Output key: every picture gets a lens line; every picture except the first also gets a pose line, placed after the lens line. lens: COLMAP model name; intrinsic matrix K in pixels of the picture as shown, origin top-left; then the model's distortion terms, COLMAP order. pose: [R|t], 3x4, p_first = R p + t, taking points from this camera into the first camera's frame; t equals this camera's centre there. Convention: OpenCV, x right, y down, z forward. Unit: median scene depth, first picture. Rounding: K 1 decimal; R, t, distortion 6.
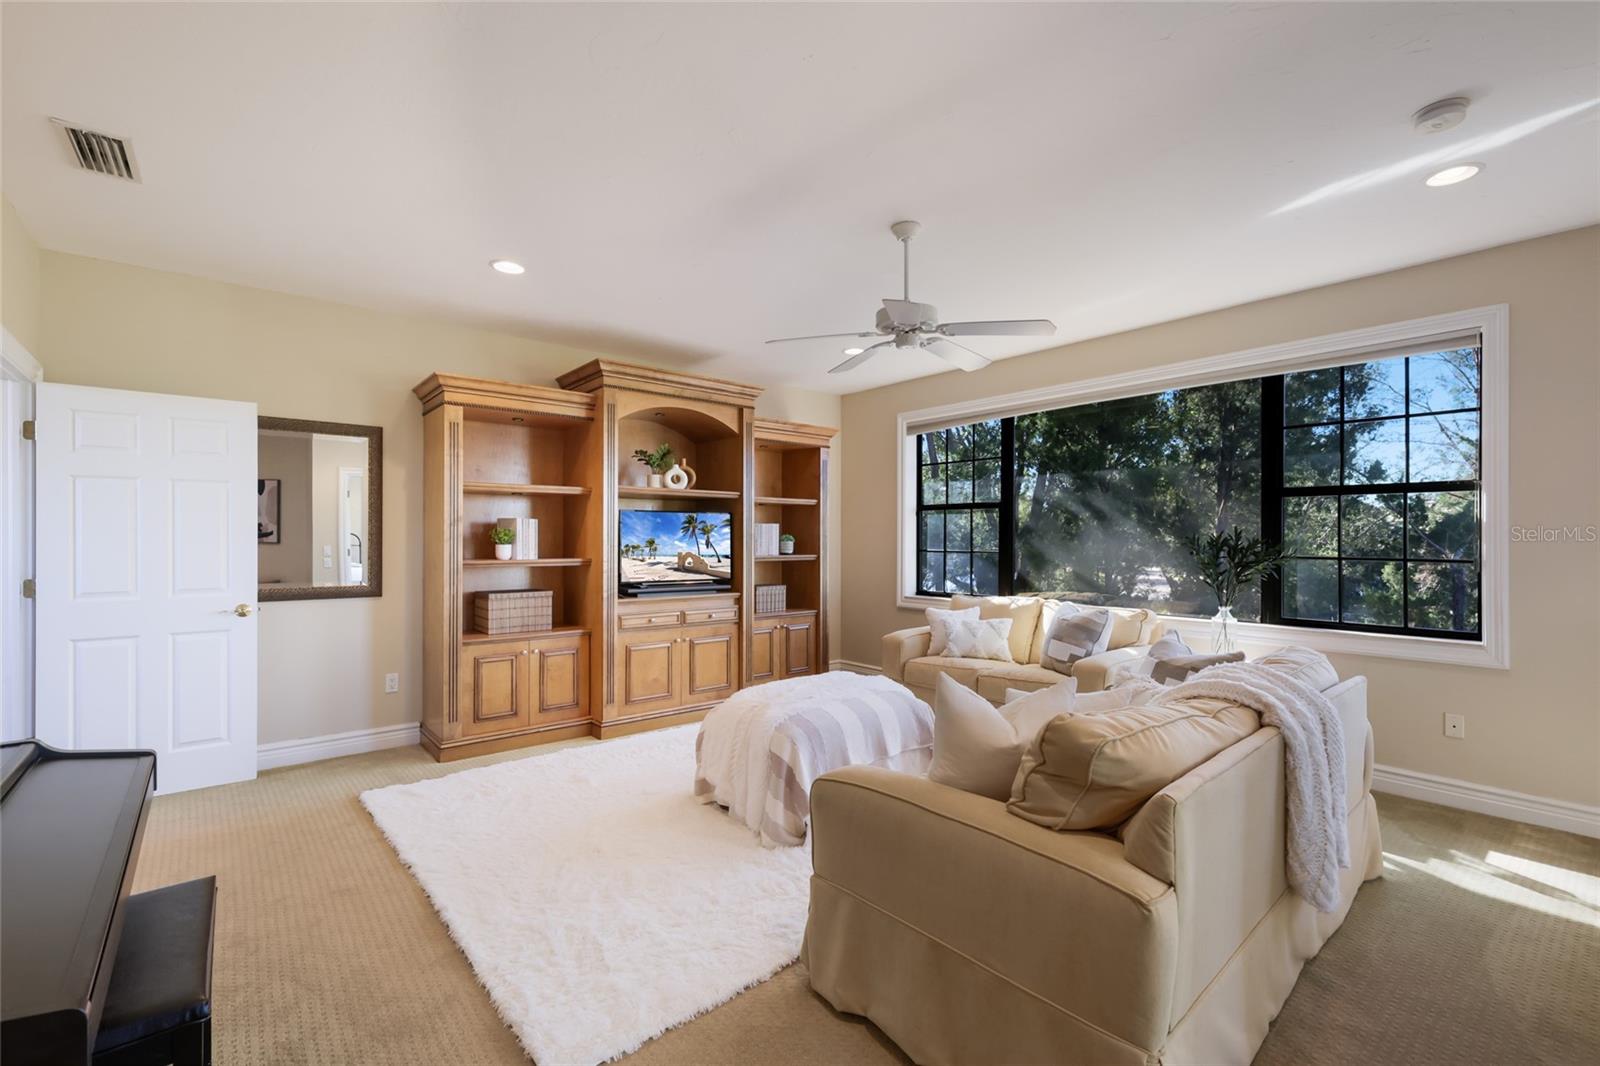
lens RADIAL K [[669.5, 0, 795.4], [0, 669.5, 538.8], [0, 0, 1]] dist [-0.000023, 0.000036]
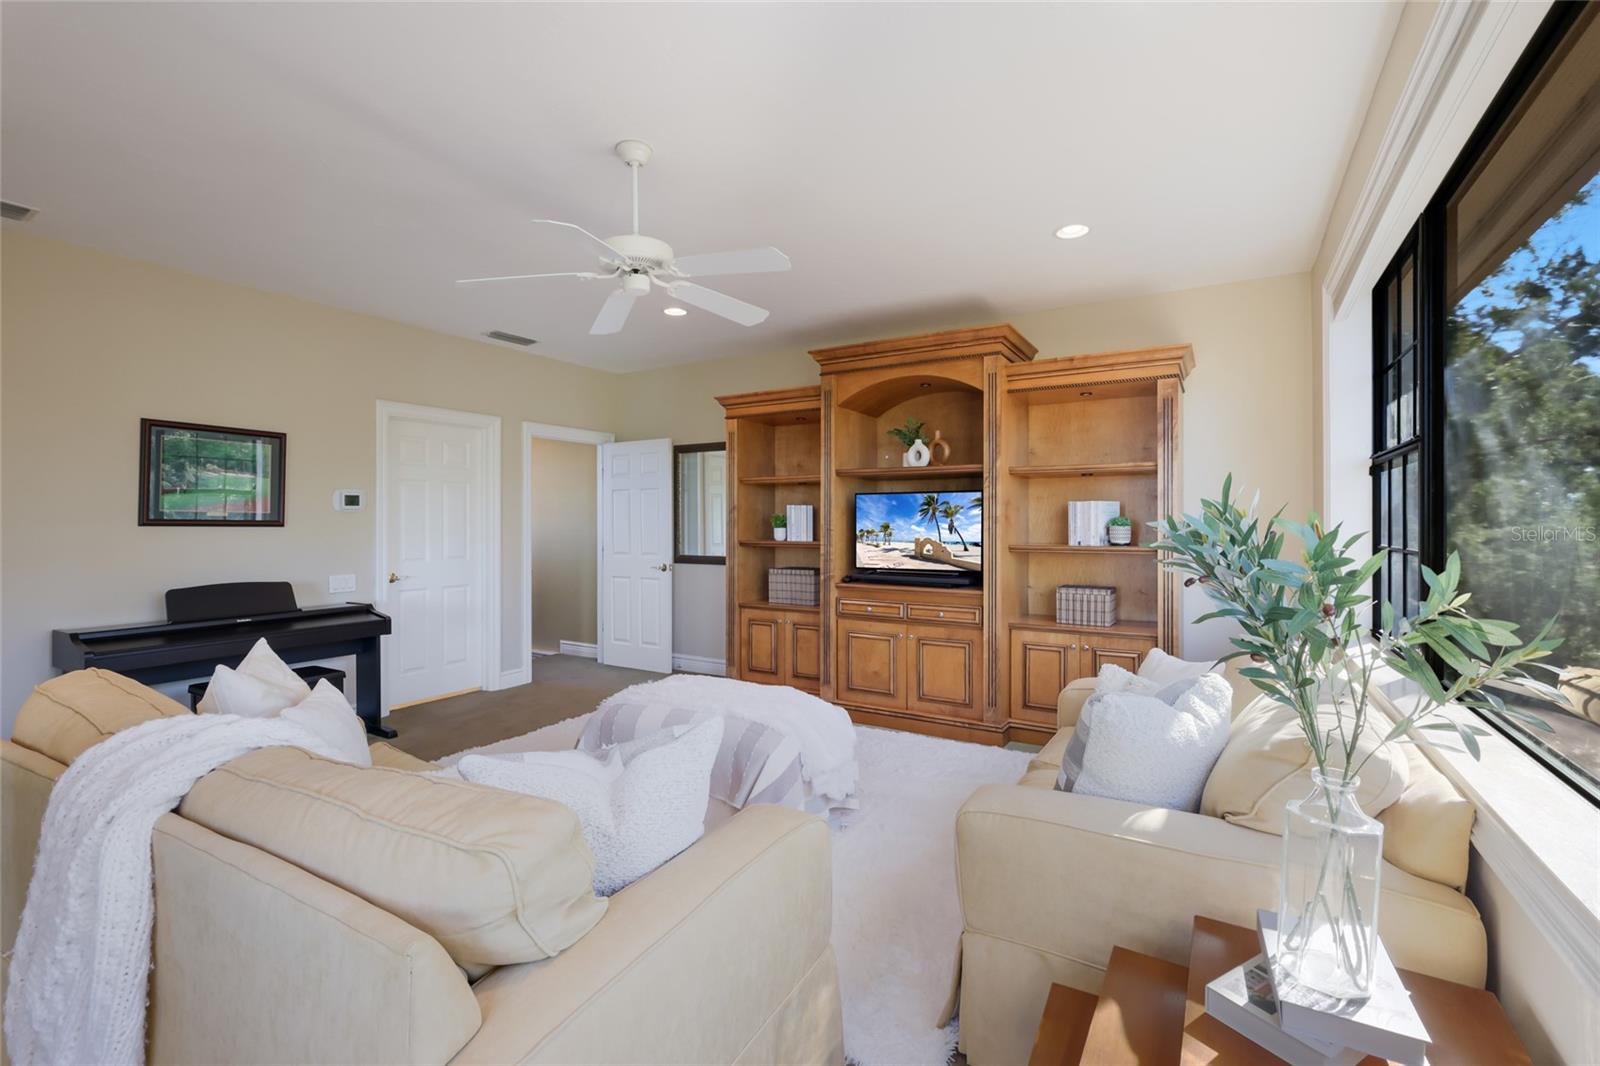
lens RADIAL K [[720.5, 0, 795.2], [0, 720.5, 524.8], [0, 0, 1]] dist [-0.000993, -0.000372]
pose [[0.319028, 0.000297, -0.947745, 0.679089], [0.003561, 0.999993, 0.001513, 0.000587], [0.947739, -0.003858, 0.319025, 0.541896]]
